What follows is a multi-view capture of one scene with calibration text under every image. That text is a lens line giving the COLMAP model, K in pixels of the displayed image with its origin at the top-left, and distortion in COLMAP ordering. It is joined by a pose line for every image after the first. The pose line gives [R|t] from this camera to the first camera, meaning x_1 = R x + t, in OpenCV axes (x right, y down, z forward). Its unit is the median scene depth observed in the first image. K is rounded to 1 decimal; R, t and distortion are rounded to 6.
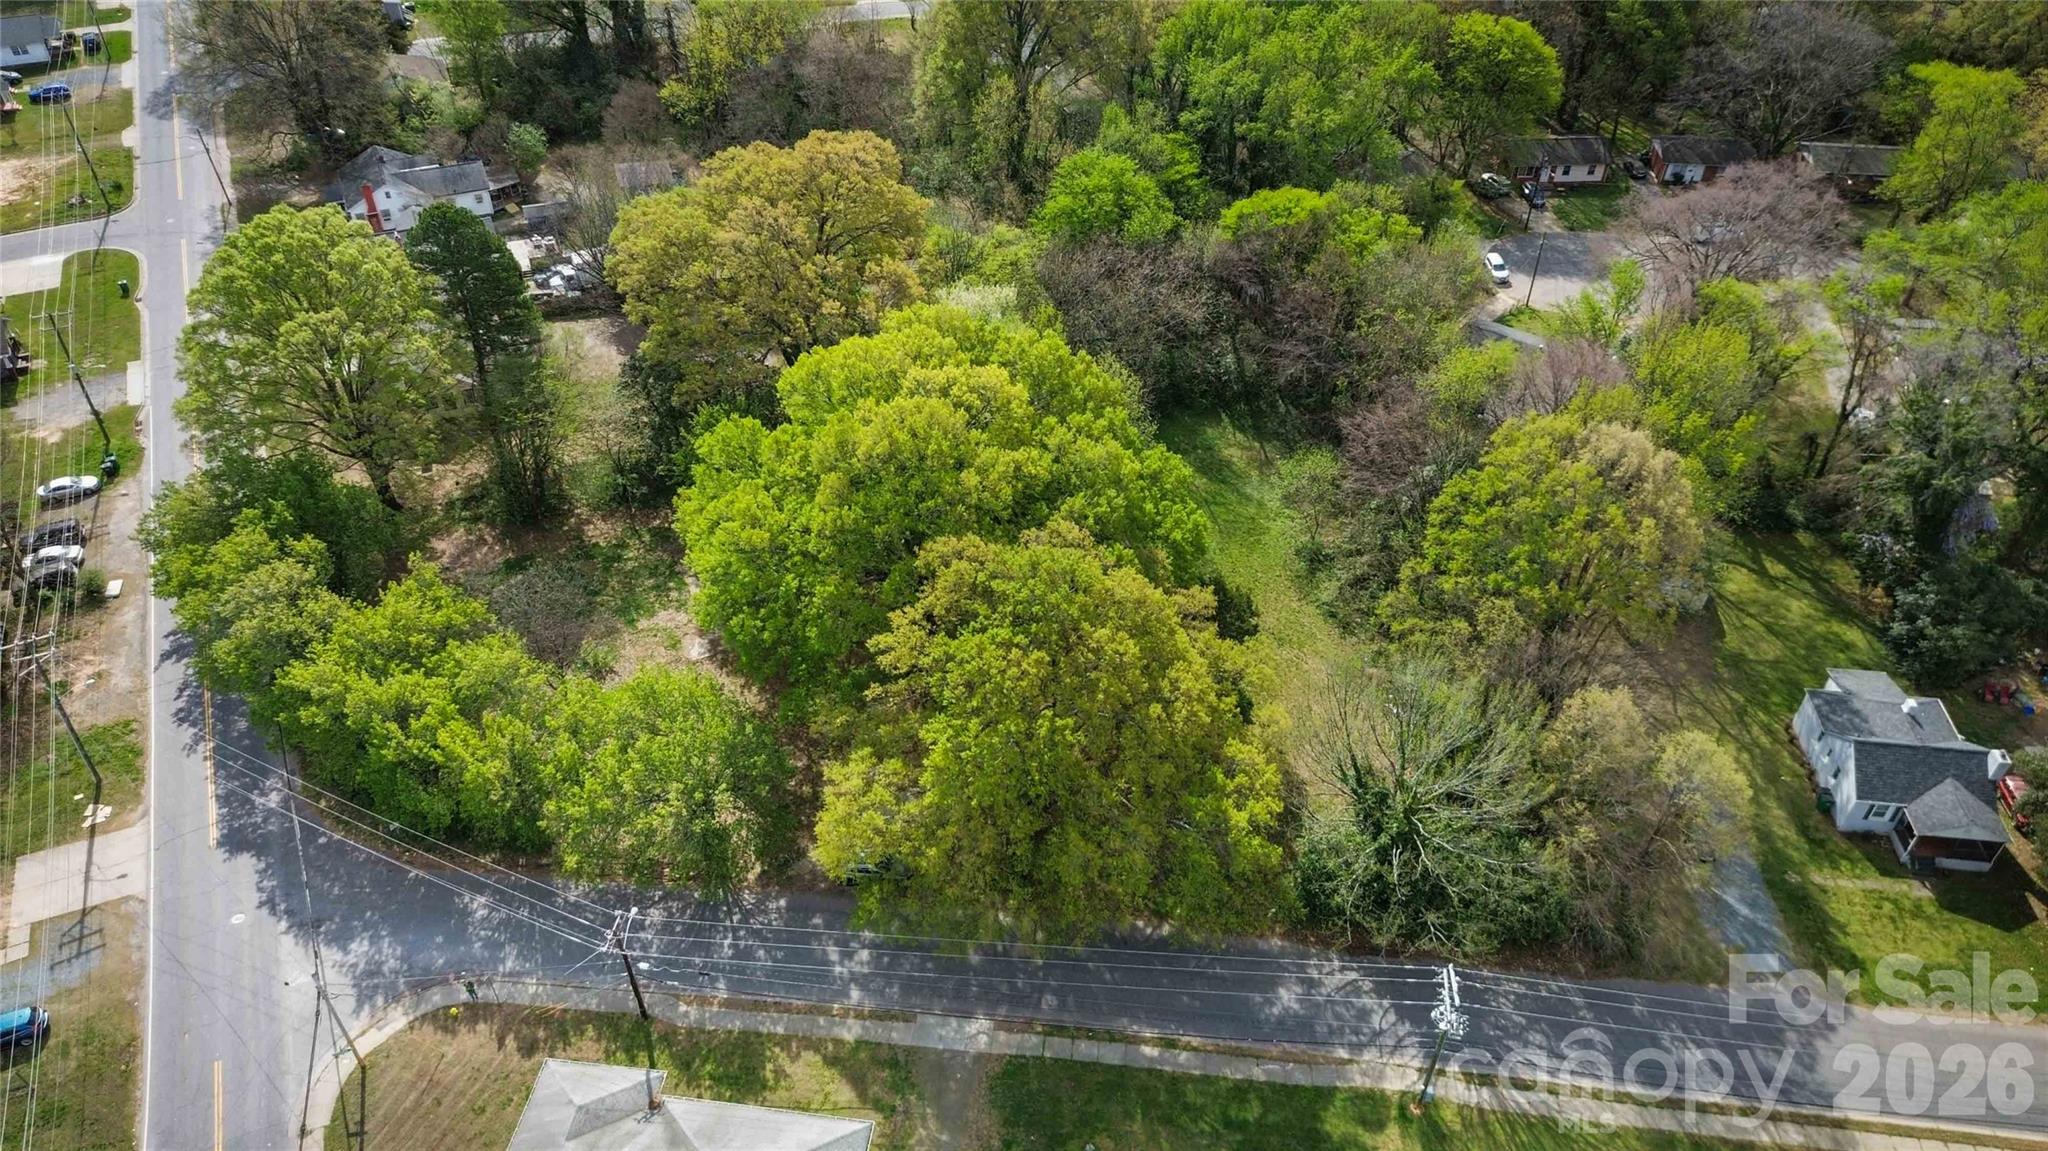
lens RADIAL K [[1470.9, 0, 1120.1], [0, 1470.9, 575.2], [0, 0, 1]] dist [-0.001445, -0.003855]
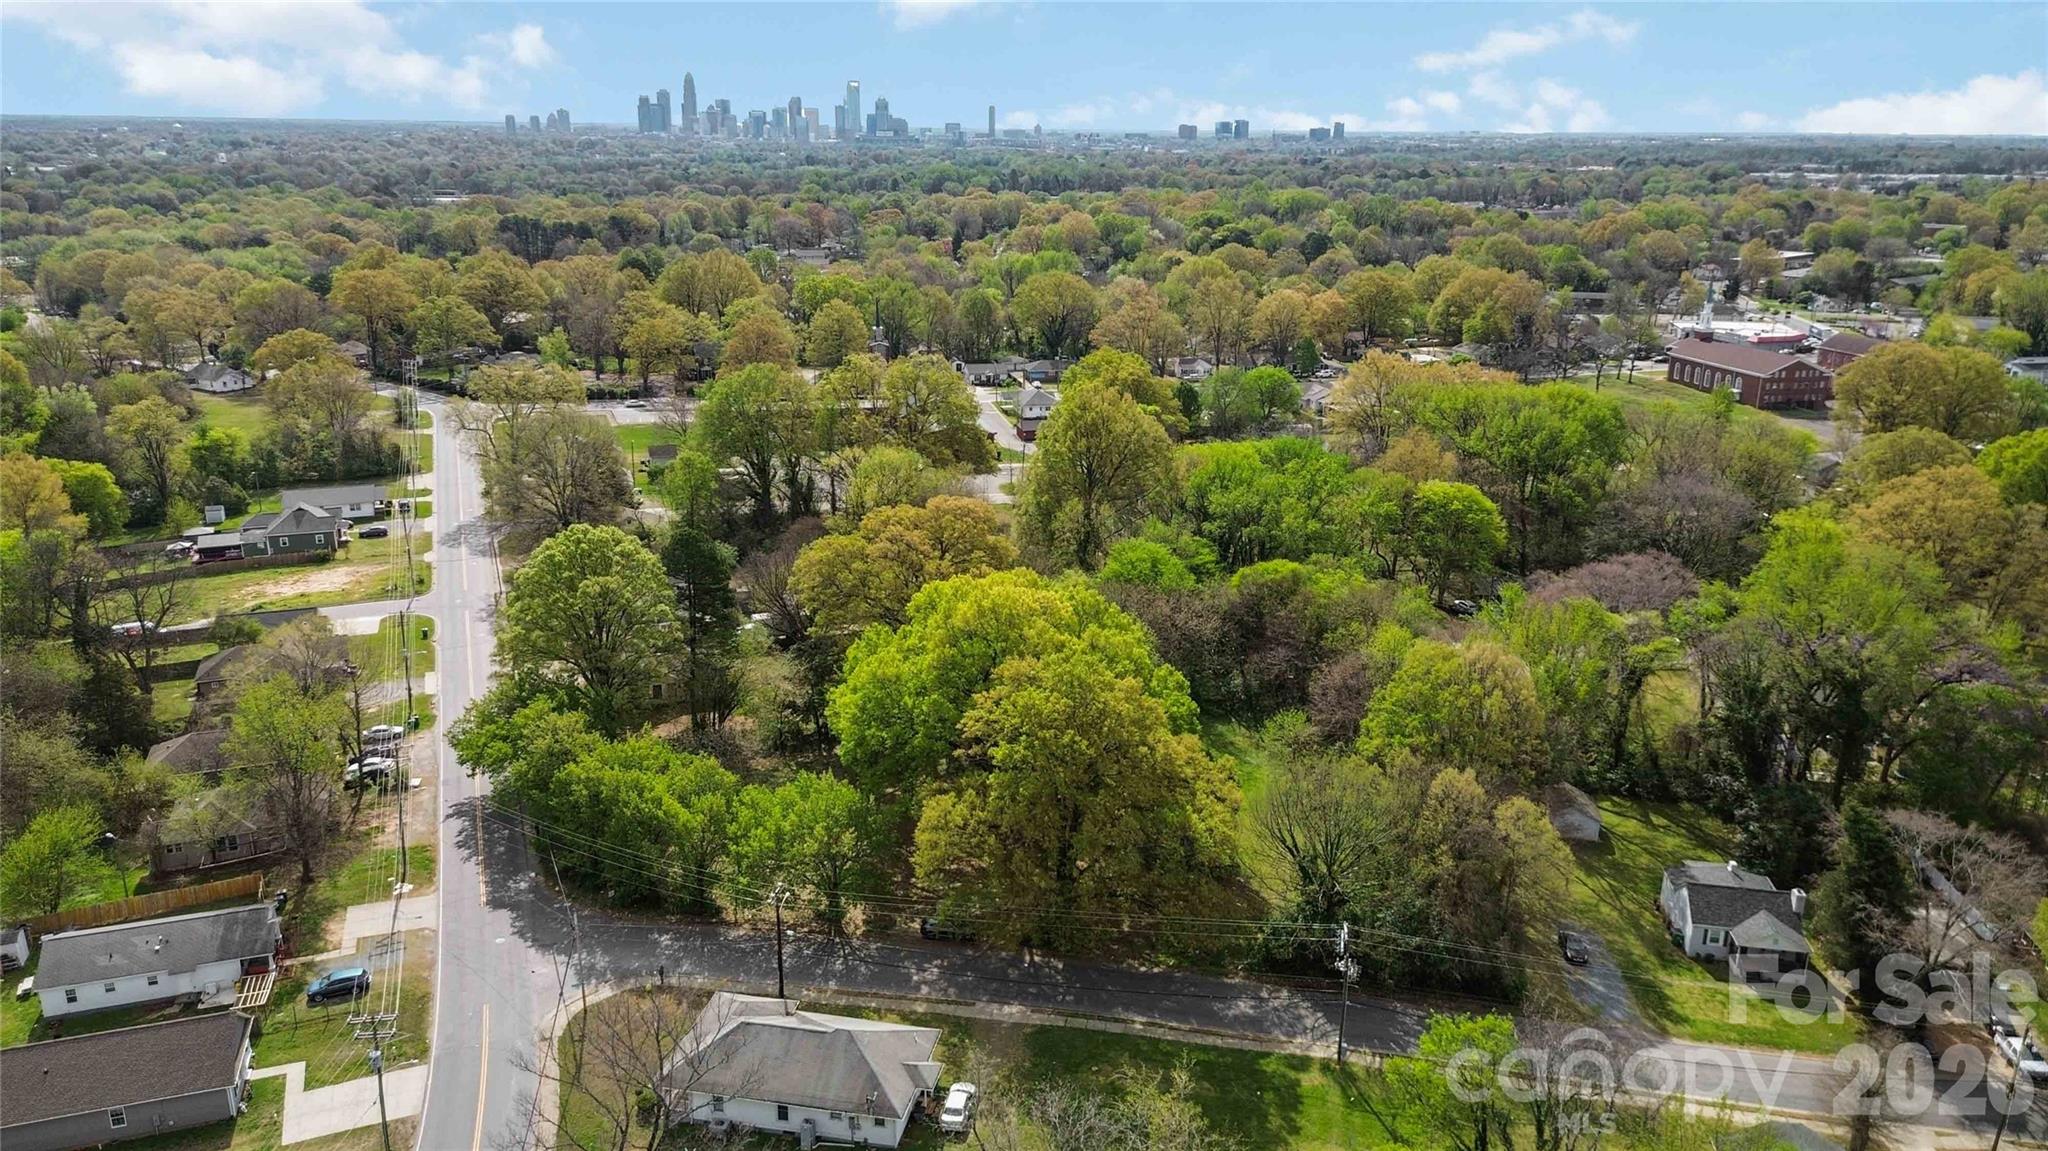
lens RADIAL K [[1470.9, 0, 1120.1], [0, 1470.9, 575.2], [0, 0, 1]] dist [-0.001445, -0.003855]
pose [[0.998234, 0.006997, -0.058990, 0.061696], [-0.029383, 0.921203, -0.387971, 0.359232], [0.051627, 0.389020, 0.919782, -0.327515]]
